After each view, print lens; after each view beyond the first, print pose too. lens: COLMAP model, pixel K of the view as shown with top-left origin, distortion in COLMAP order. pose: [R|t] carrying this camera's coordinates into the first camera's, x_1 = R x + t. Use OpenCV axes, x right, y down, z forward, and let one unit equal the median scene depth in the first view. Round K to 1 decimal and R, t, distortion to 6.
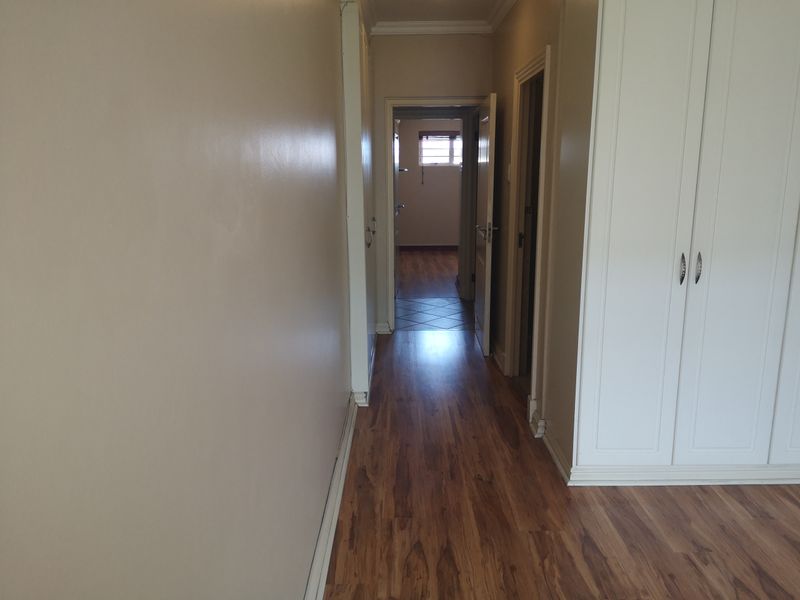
lens RADIAL K [[627.6, 0, 400.0], [0, 627.6, 300.0], [0, 0, 1]] dist [0.118450, -0.142449]
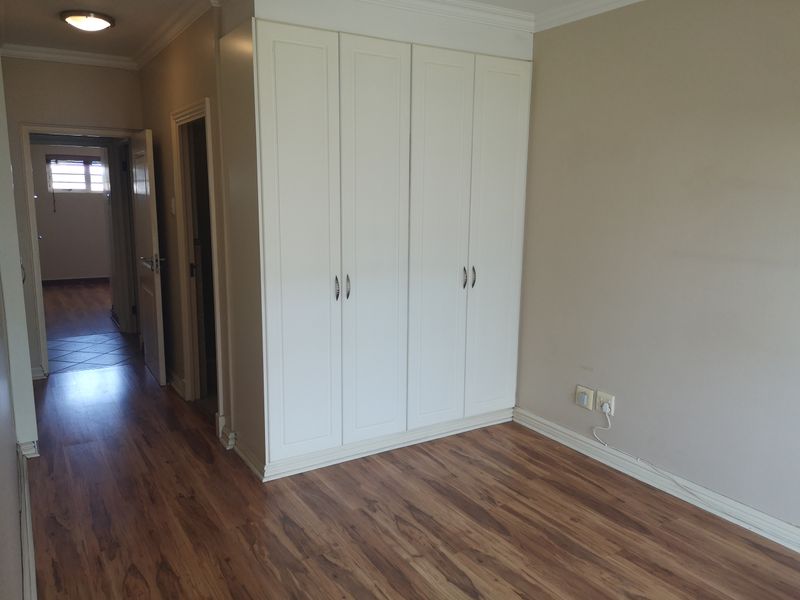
lens RADIAL K [[627.6, 0, 400.0], [0, 627.6, 300.0], [0, 0, 1]] dist [0.118450, -0.142449]
pose [[0.854360, -0.071584, 0.514727, -0.089303], [0.092393, 0.995611, -0.014895, 0.004522], [-0.511402, 0.060283, 0.857225, -0.124263]]
